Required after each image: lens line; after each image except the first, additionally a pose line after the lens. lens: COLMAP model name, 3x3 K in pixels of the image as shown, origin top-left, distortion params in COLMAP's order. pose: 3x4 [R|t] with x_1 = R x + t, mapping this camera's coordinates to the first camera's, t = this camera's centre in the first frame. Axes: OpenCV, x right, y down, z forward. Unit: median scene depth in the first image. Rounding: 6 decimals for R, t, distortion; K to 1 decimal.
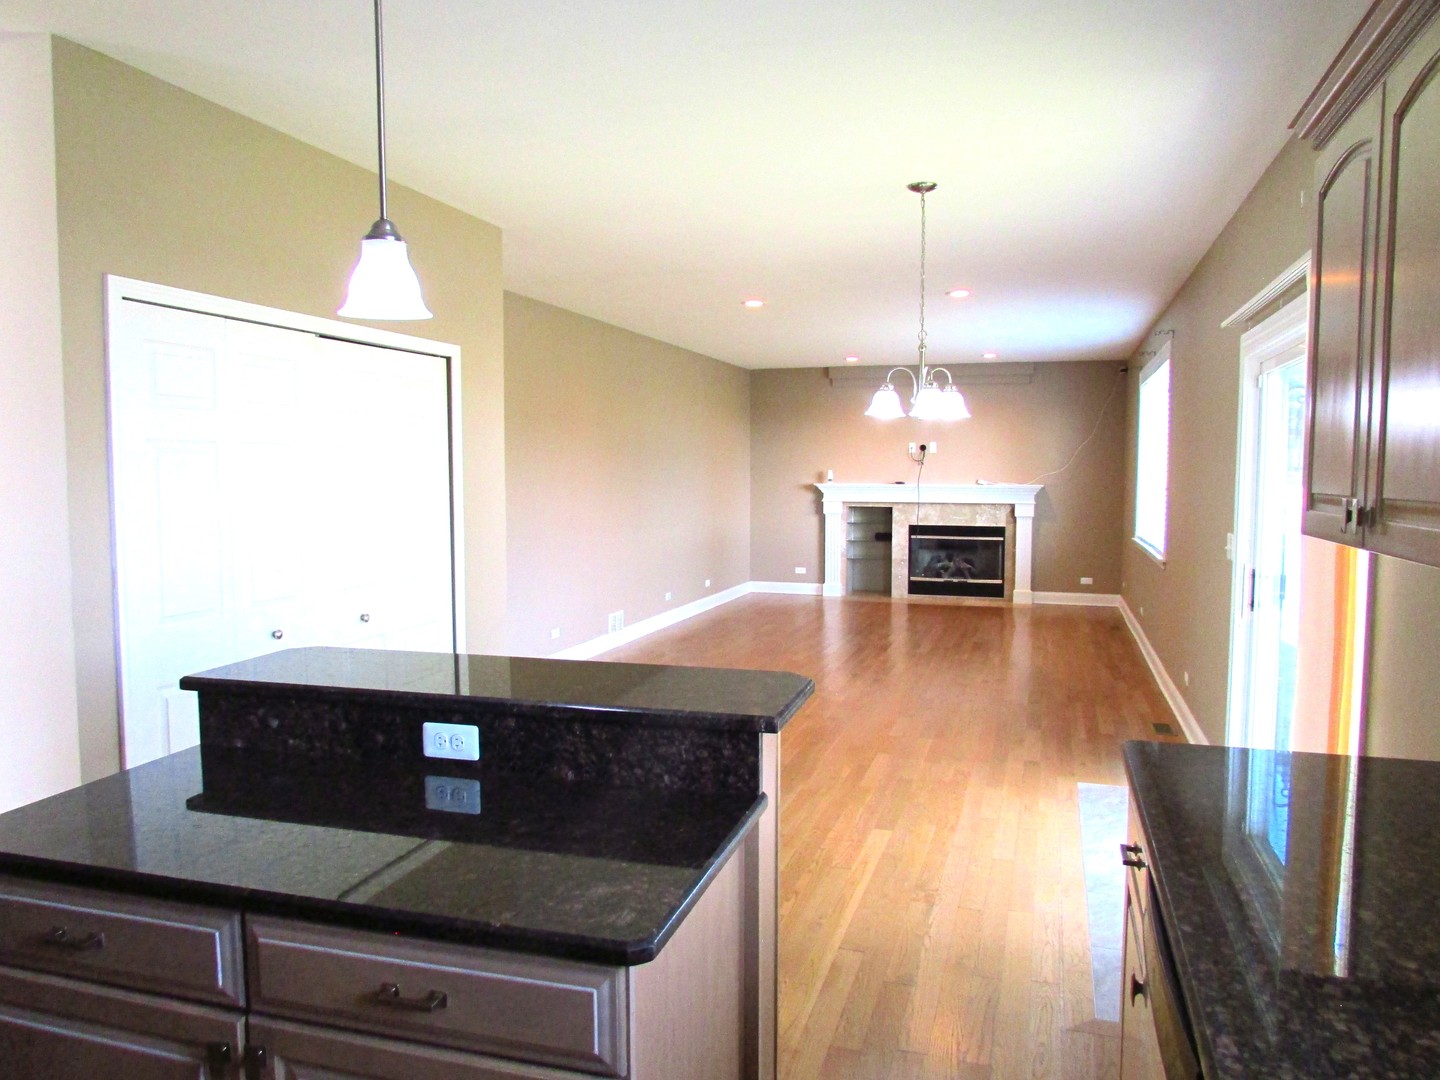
lens RADIAL K [[1061.8, 0, 720.5], [0, 1061.8, 542.2], [0, 0, 1]] dist [-0.015287, 0.004119]
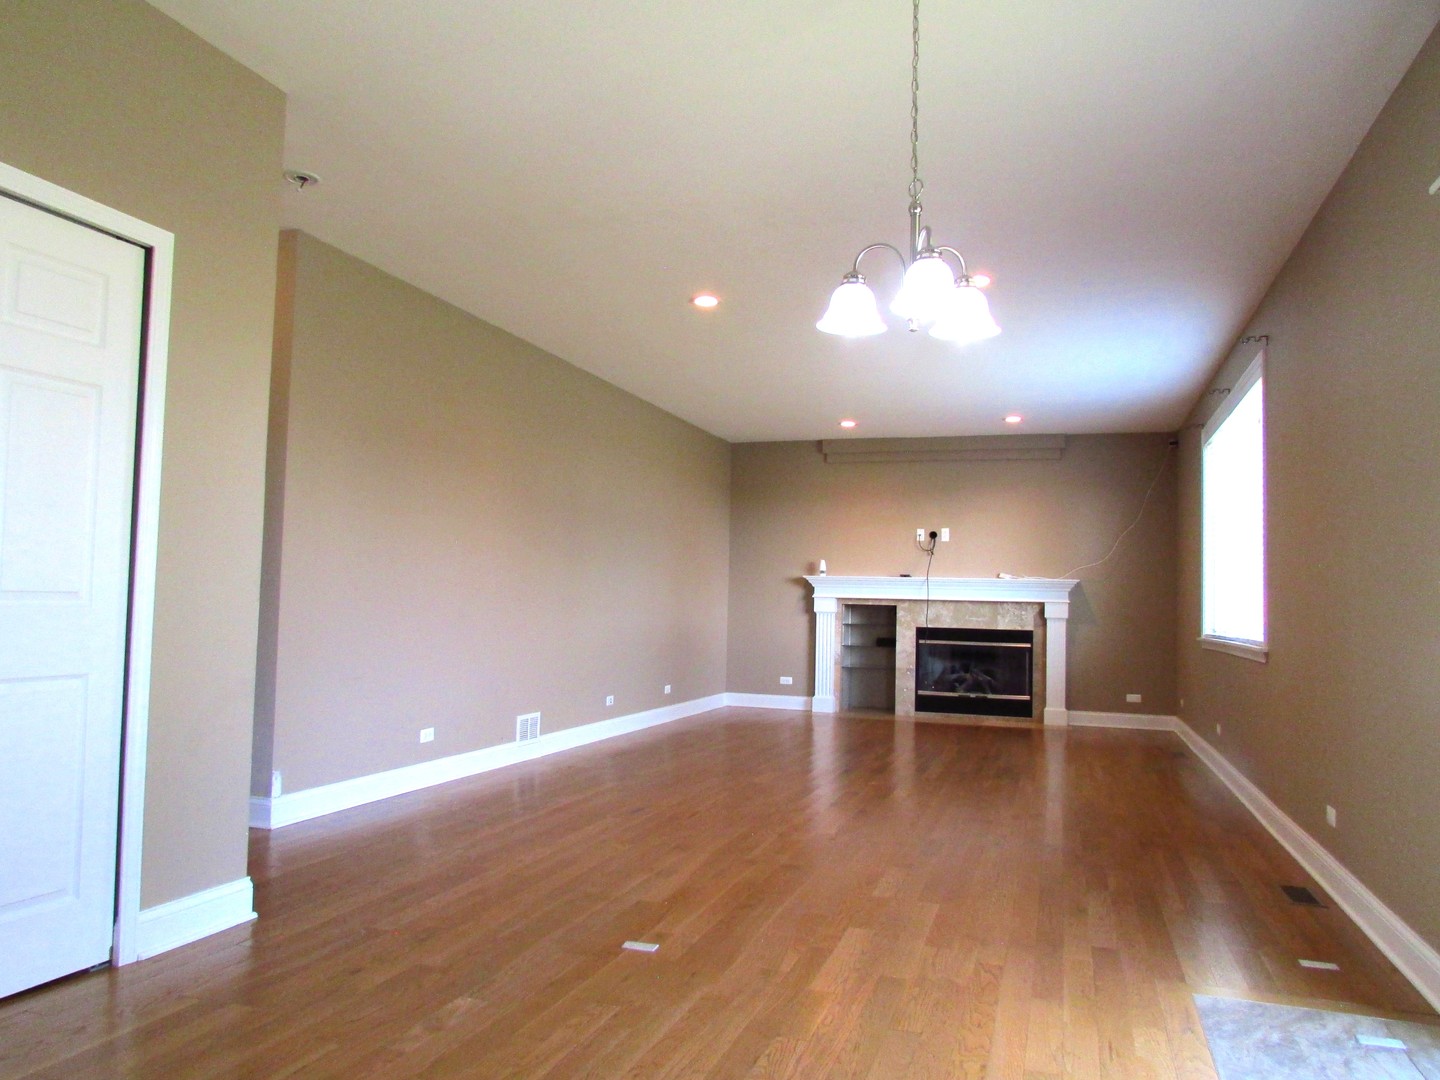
lens RADIAL K [[1061.8, 0, 719.2], [0, 1061.8, 543.7], [0, 0, 1]] dist [-0.015287, 0.004119]
pose [[0.999639, 0.021223, -0.016499, 0.036536], [-0.023112, 0.991978, -0.124278, 0.026623], [0.013729, 0.124614, 0.992110, 0.169739]]
